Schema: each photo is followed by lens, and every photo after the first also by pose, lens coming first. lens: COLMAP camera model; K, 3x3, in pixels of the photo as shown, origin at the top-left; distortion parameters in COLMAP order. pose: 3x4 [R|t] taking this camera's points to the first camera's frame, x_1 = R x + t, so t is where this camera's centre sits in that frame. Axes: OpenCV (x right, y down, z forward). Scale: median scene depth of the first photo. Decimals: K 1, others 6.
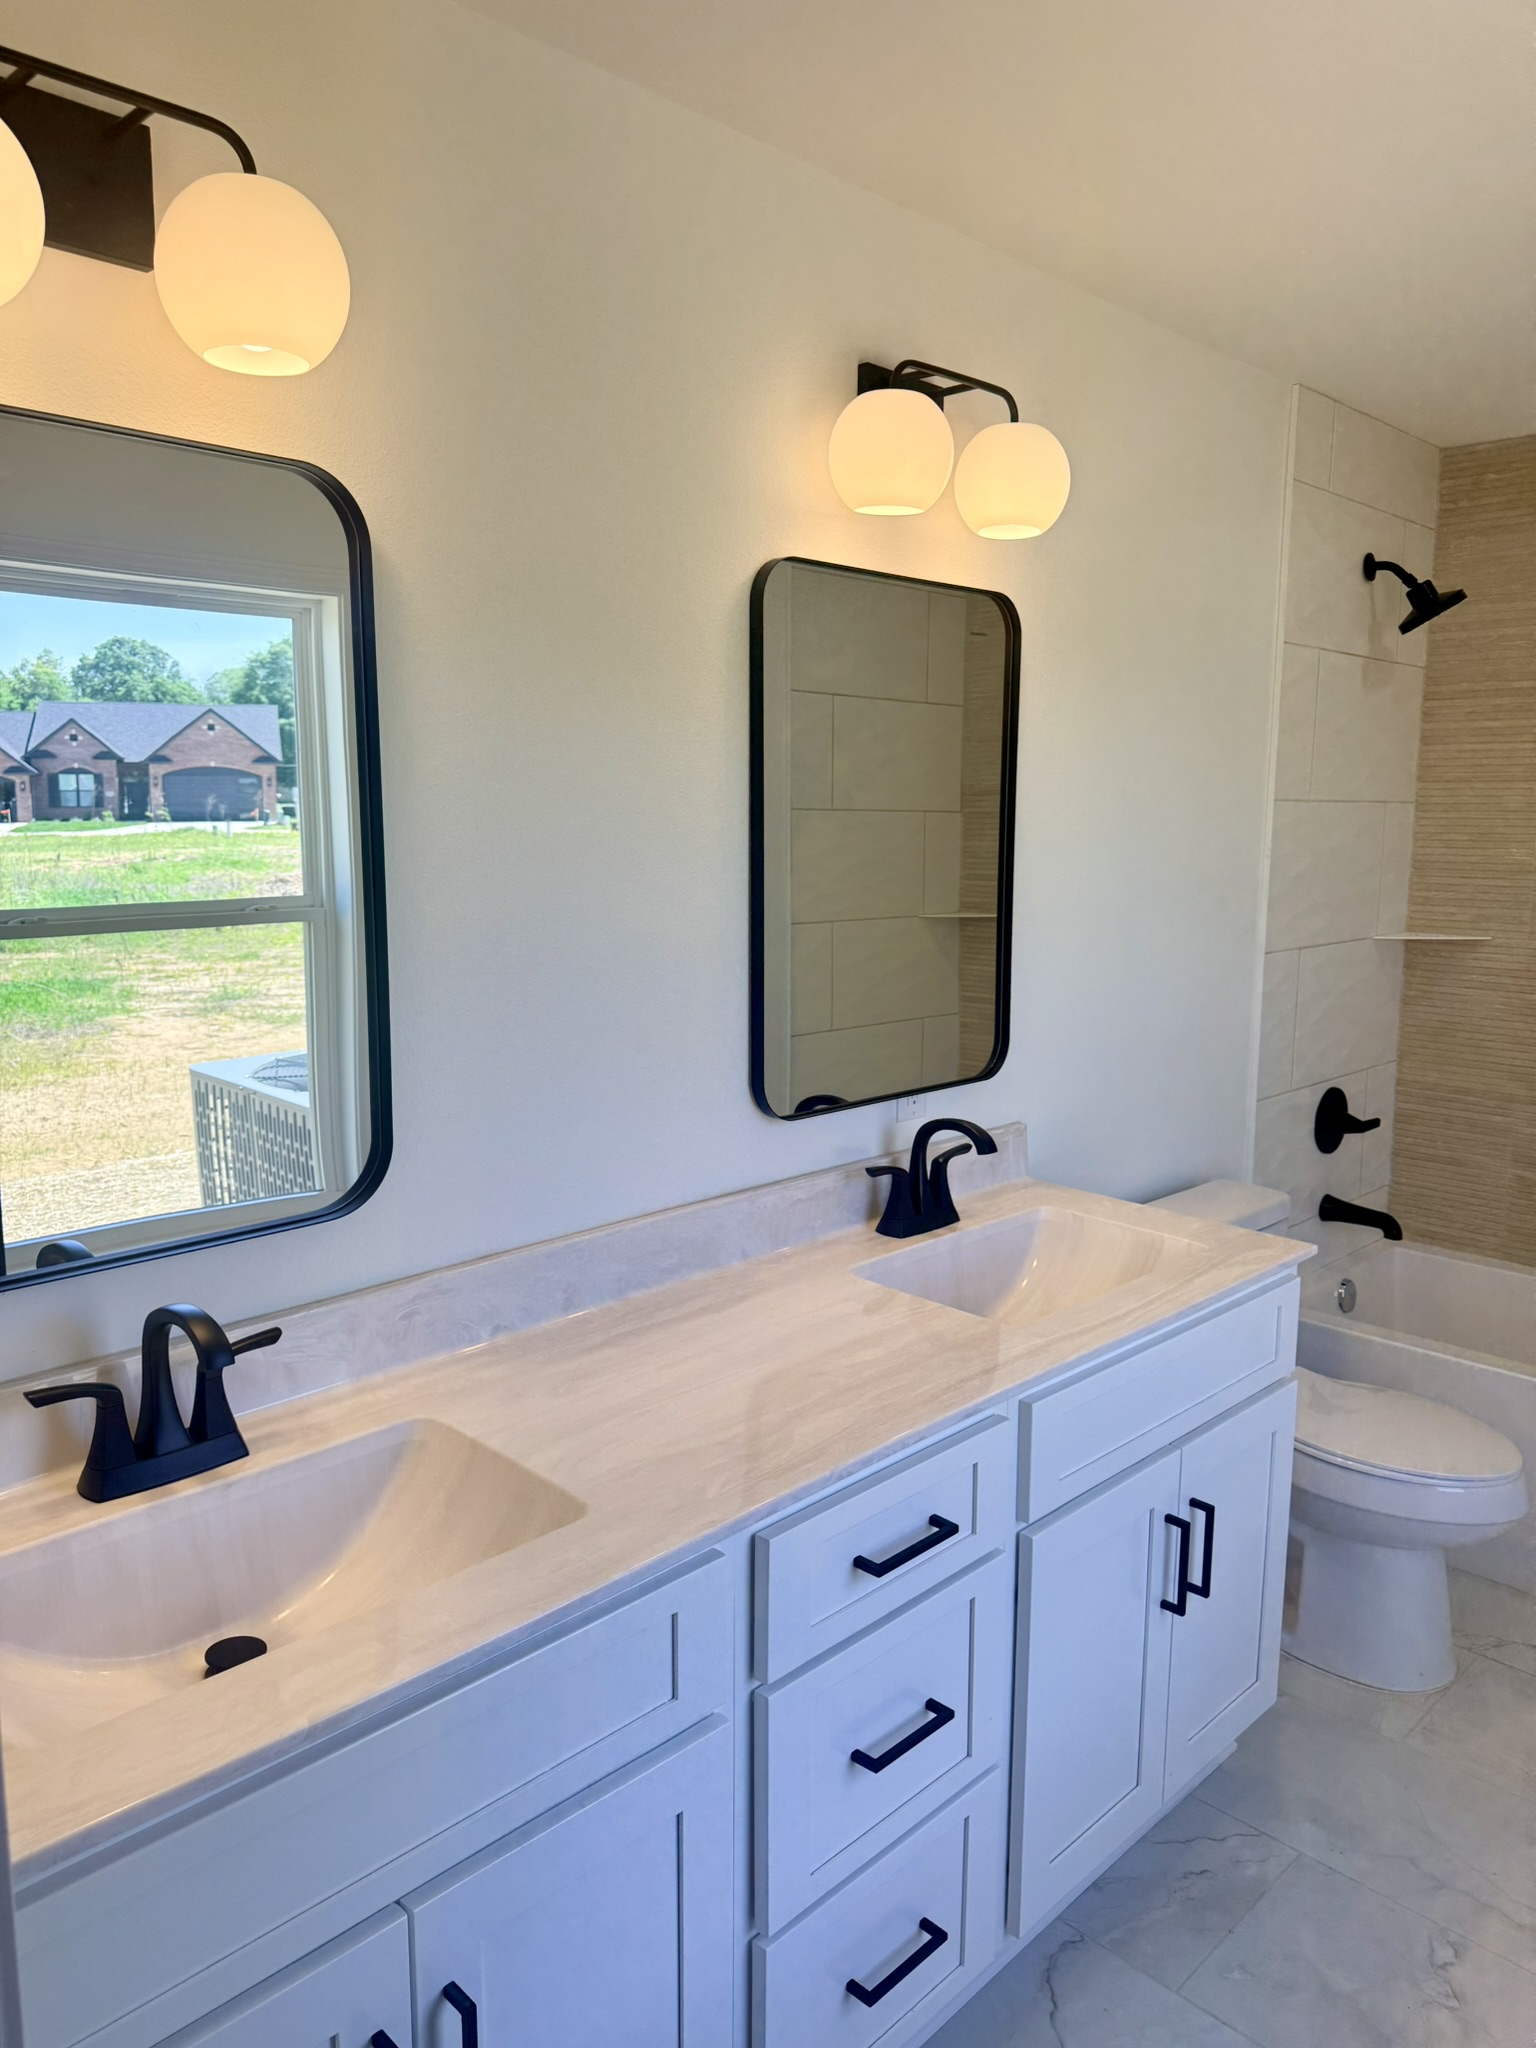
lens RADIAL K [[1454.1, 0, 796.0], [0, 1454.1, 1040.9], [0, 0, 1]] dist [0.079139, -0.066343]
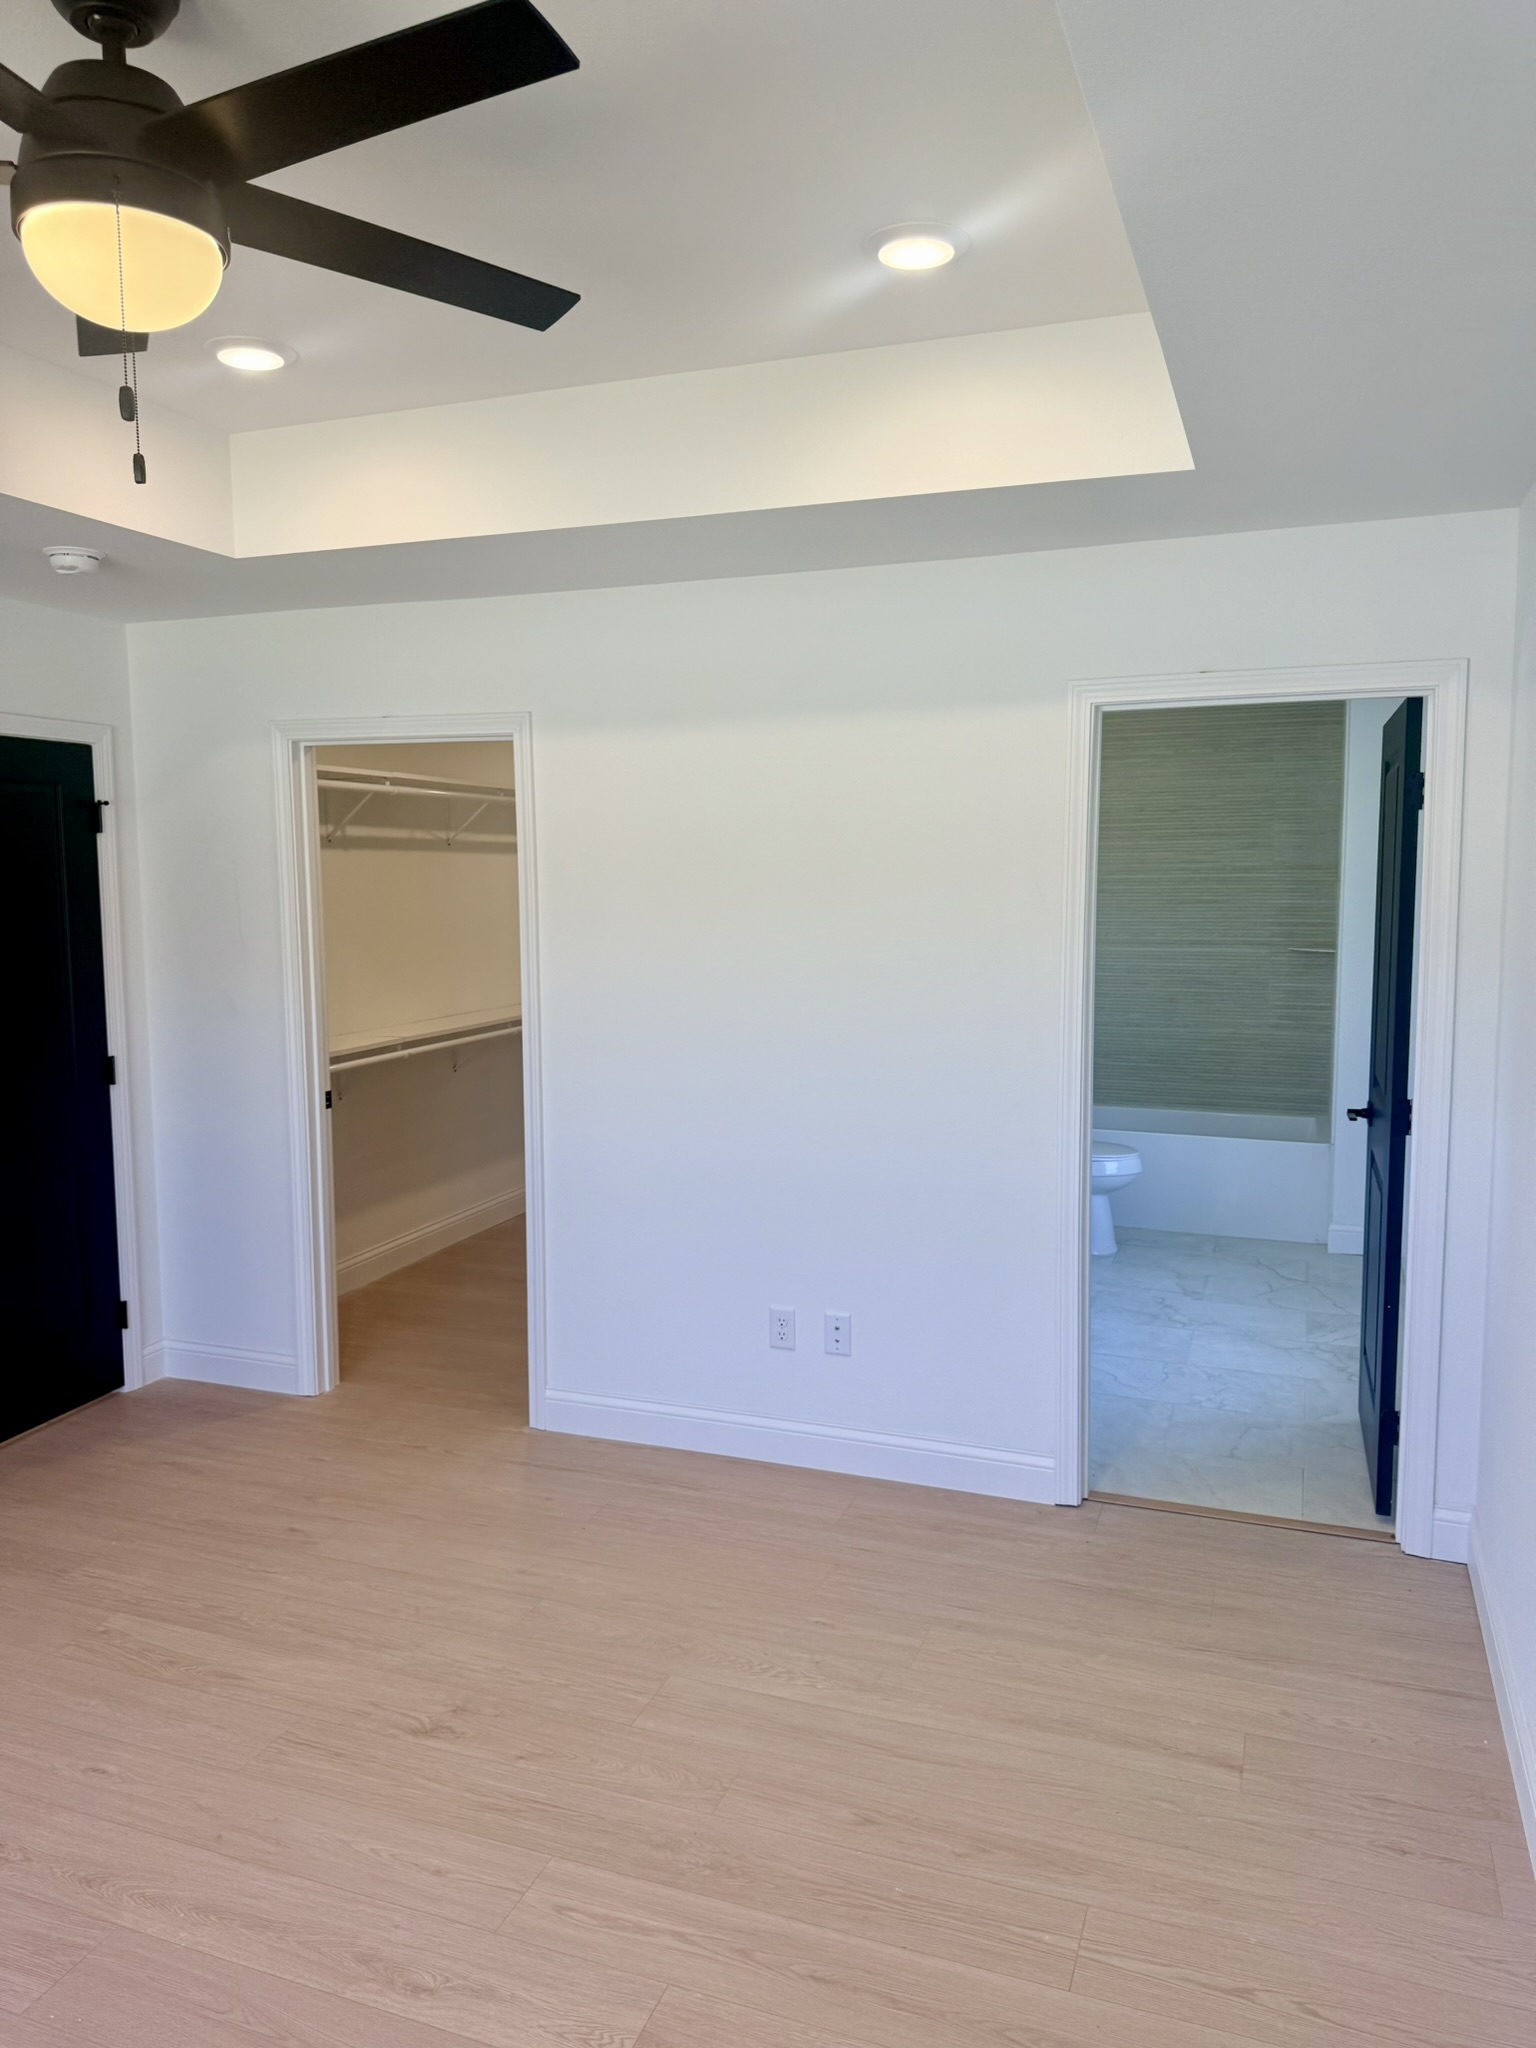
lens RADIAL K [[1454.1, 0, 749.2], [0, 1454.1, 1018.4], [0, 0, 1]] dist [0.079139, -0.066343]
pose [[0.919671, -0.045986, 0.389989, -1.082972], [0.065327, 0.997197, -0.036467, 0.113531], [-0.387219, 0.059015, 0.920097, -1.034631]]
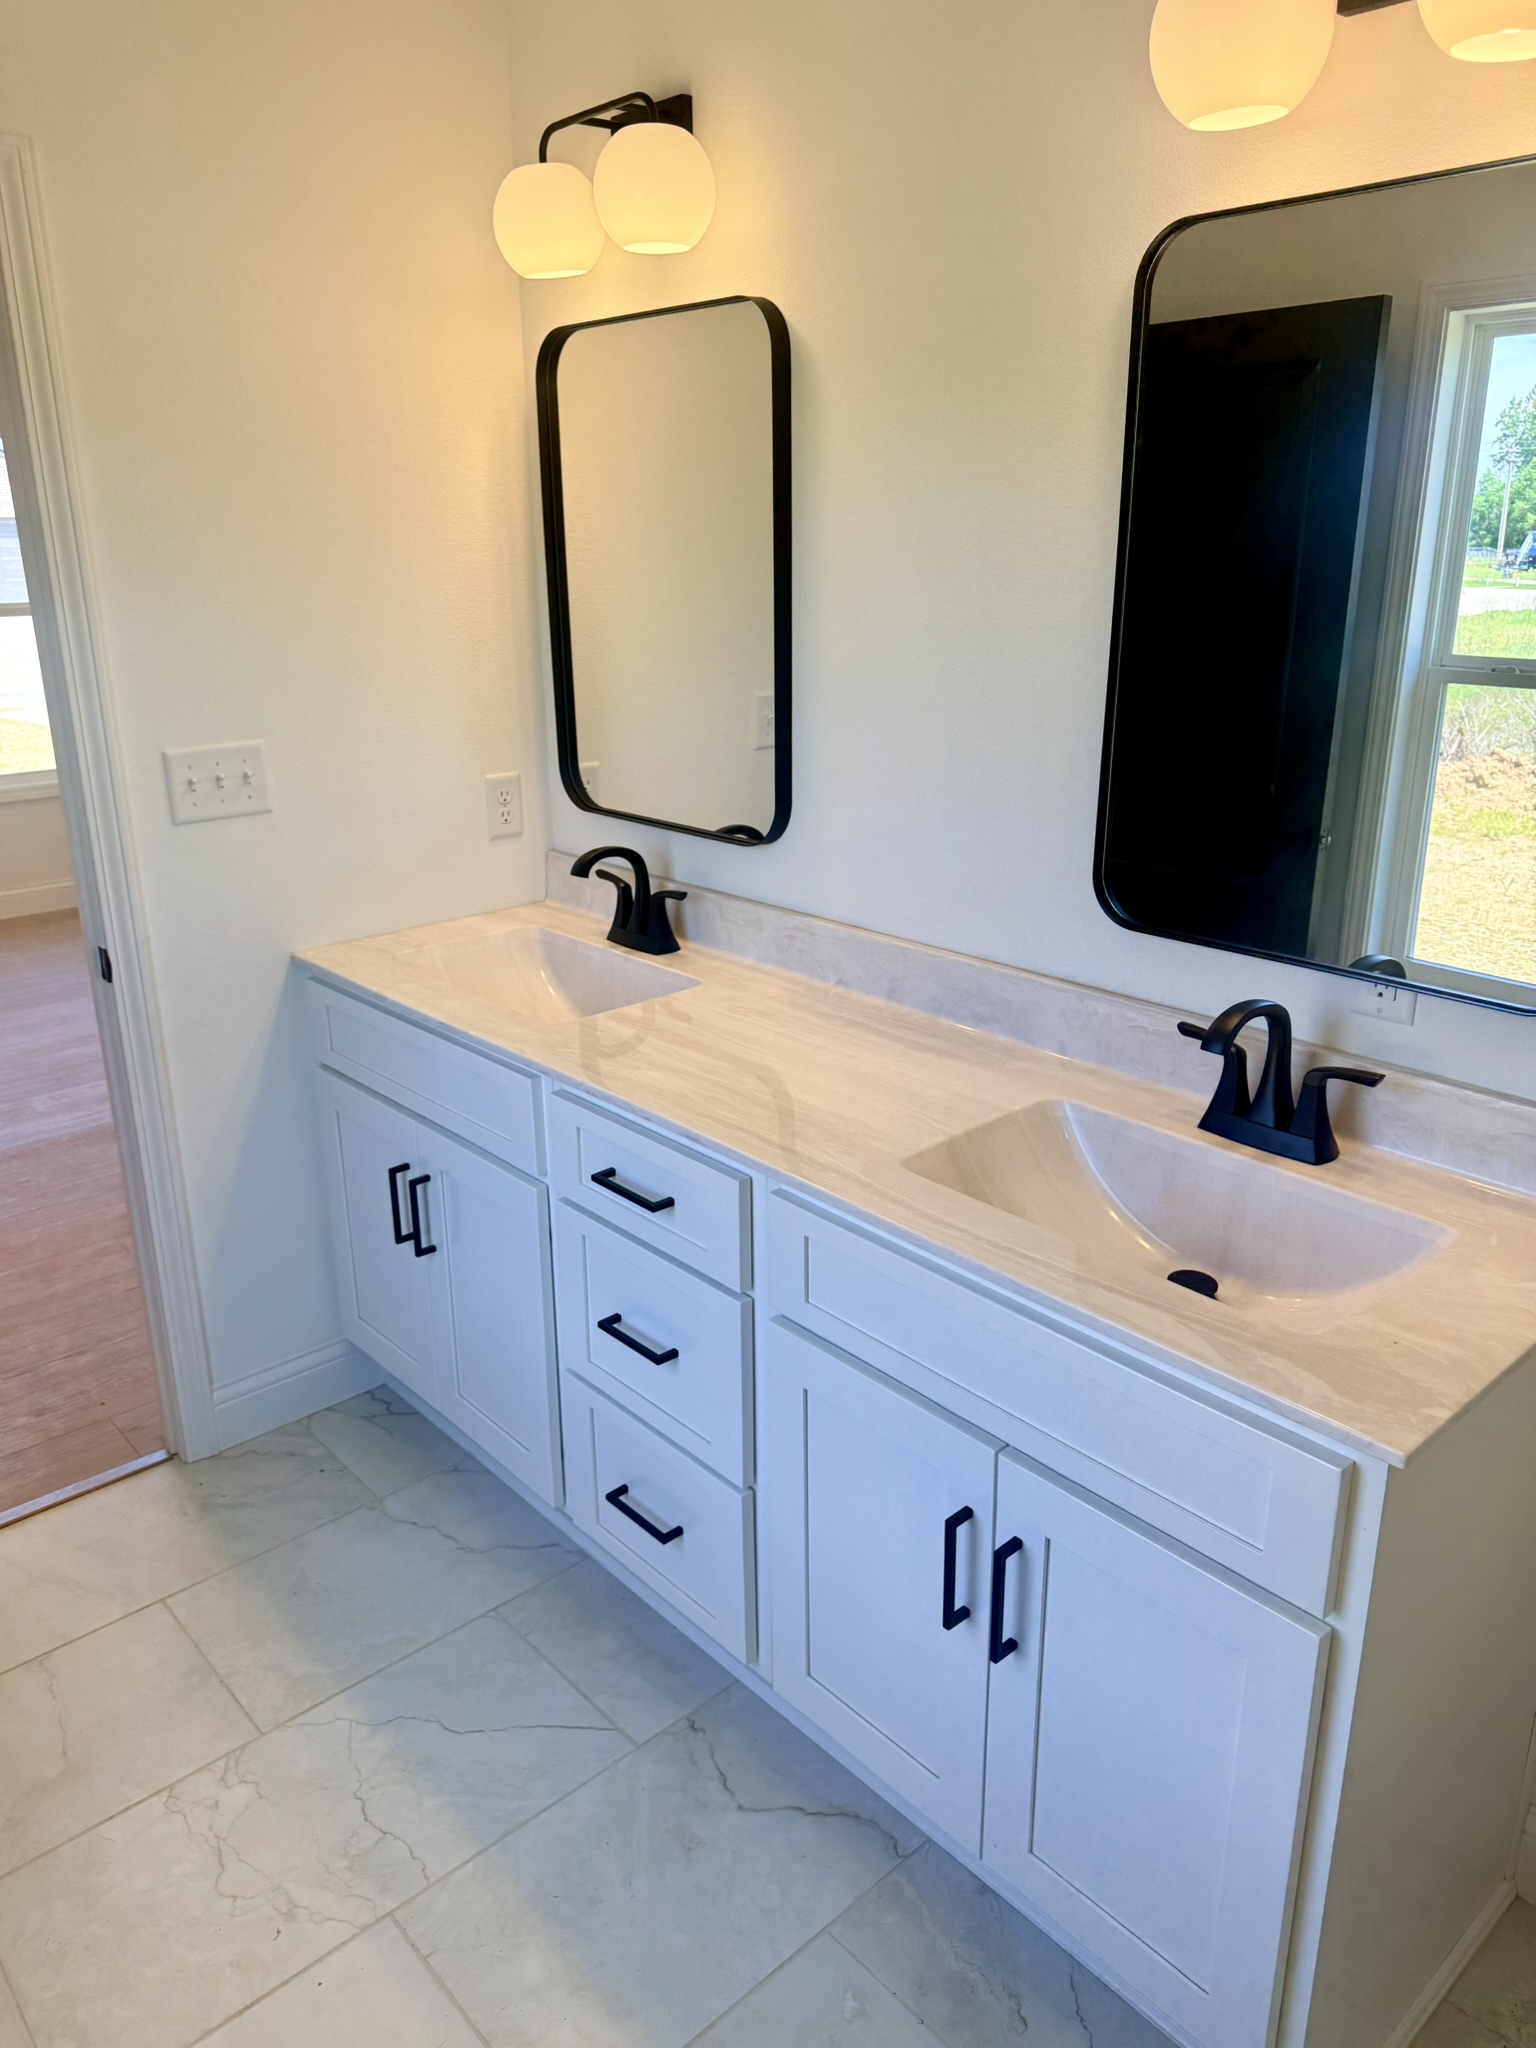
lens RADIAL K [[1454.1, 0, 771.2], [0, 1454.1, 1006.2], [0, 0, 1]] dist [0.079139, -0.066343]
pose [[-0.061159, 0.308372, -0.949298, 0.788414], [-0.147789, 0.937797, 0.314157, -0.136344], [0.987126, 0.159509, -0.011781, 0.733298]]
